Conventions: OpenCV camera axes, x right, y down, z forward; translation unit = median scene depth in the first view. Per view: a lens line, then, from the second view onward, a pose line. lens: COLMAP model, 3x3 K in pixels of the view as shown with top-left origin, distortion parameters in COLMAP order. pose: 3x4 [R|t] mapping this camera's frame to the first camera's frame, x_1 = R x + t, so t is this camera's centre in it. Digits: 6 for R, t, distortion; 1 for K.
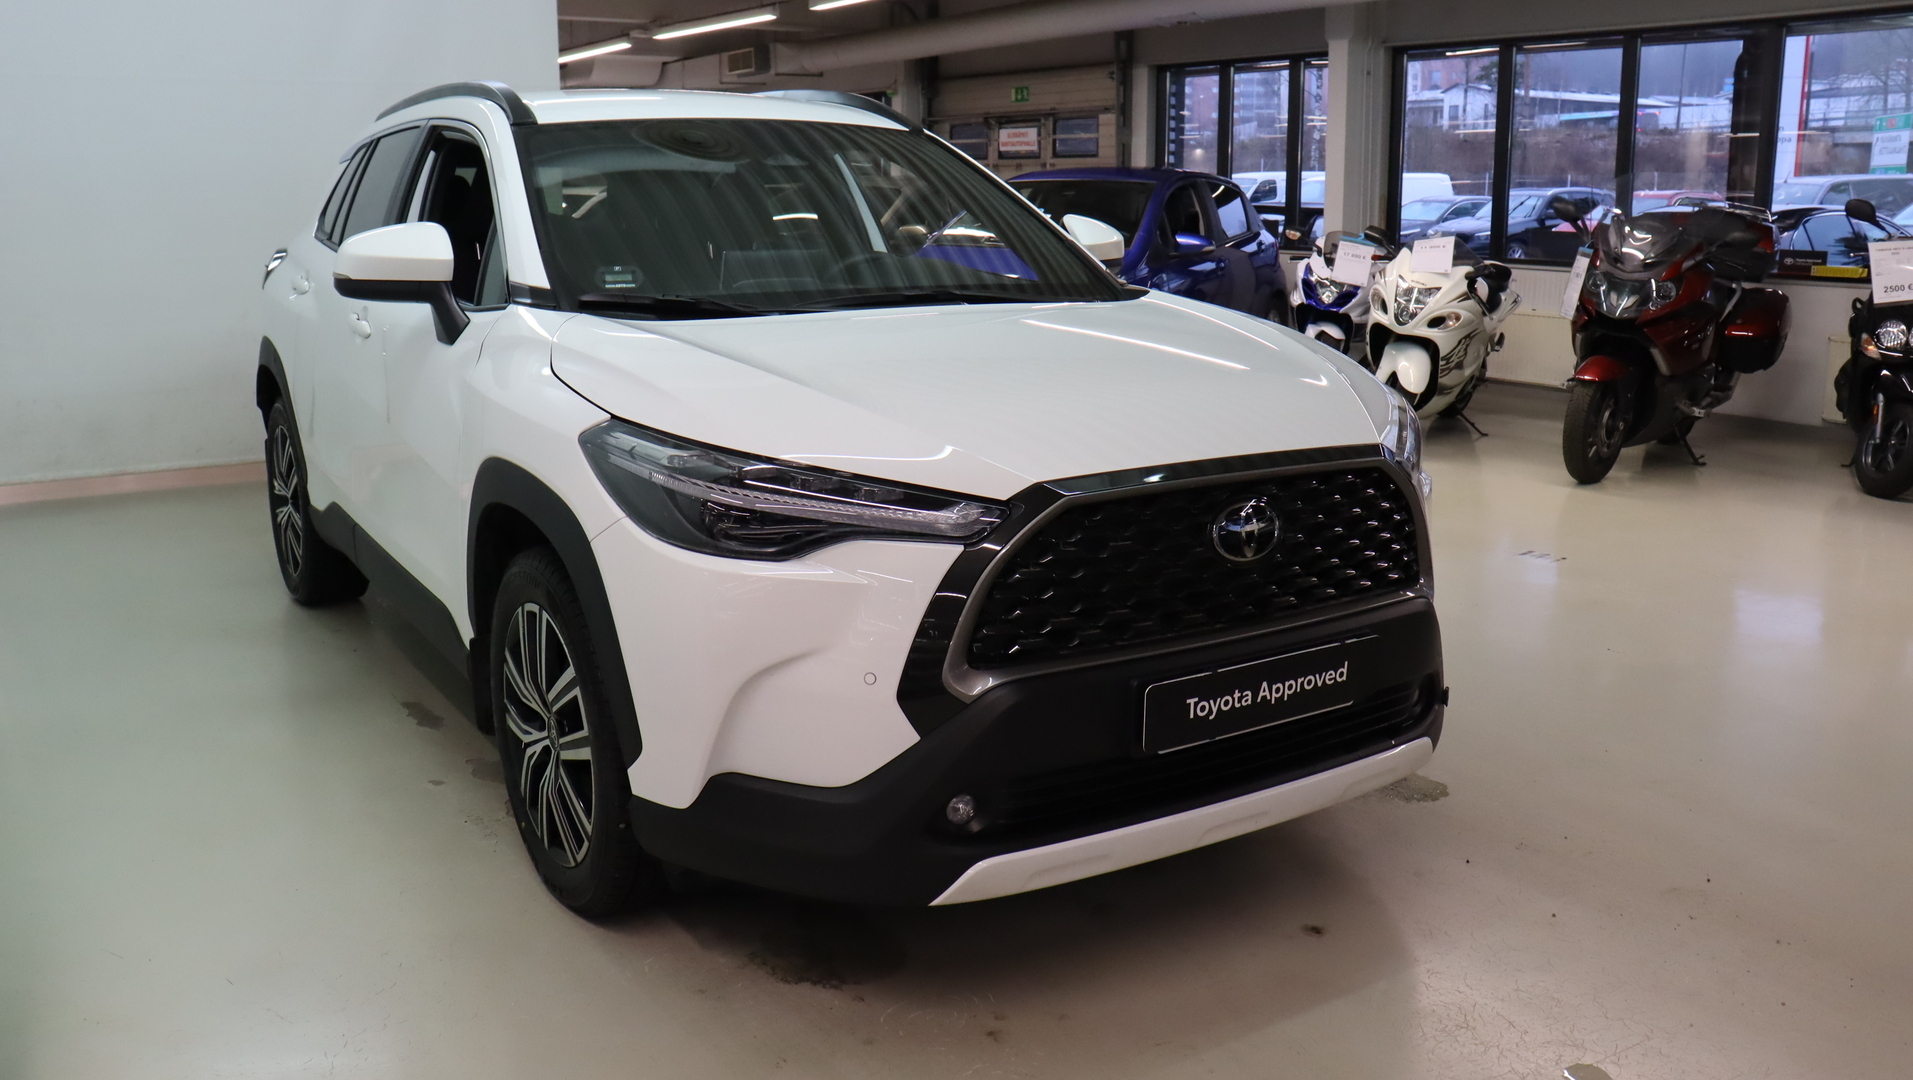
lens RADIAL K [[1517.6, 0, 956.5], [0, 1517.6, 540.0], [0, 0, 1]] dist [-0.152818, 0.081541]
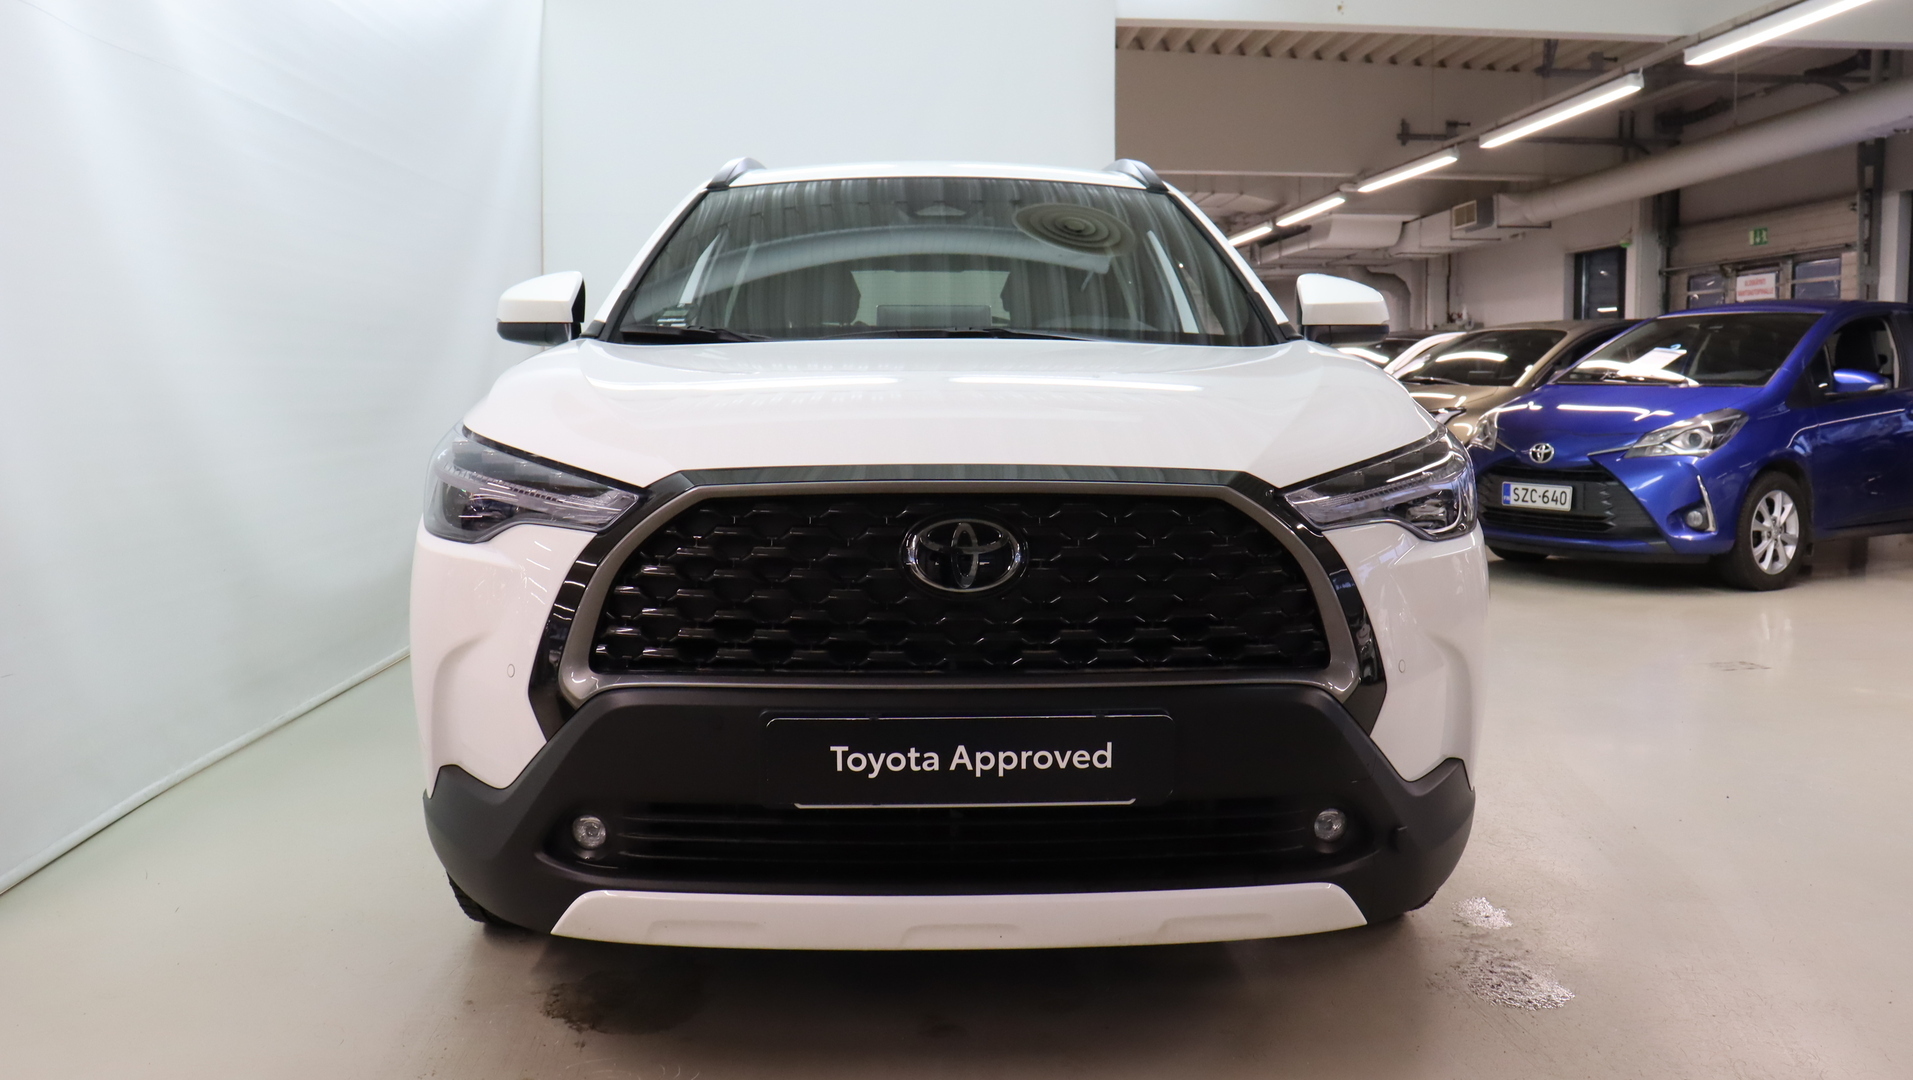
lens RADIAL K [[1517.6, 0, 956.5], [0, 1517.6, 540.0], [0, 0, 1]] dist [-0.152818, 0.081541]
pose [[0.851041, 0.050099, -0.522705, 0.592453], [-0.112506, 0.989718, -0.088317, 0.057682], [0.512906, 0.133968, 0.847927, 0.320199]]
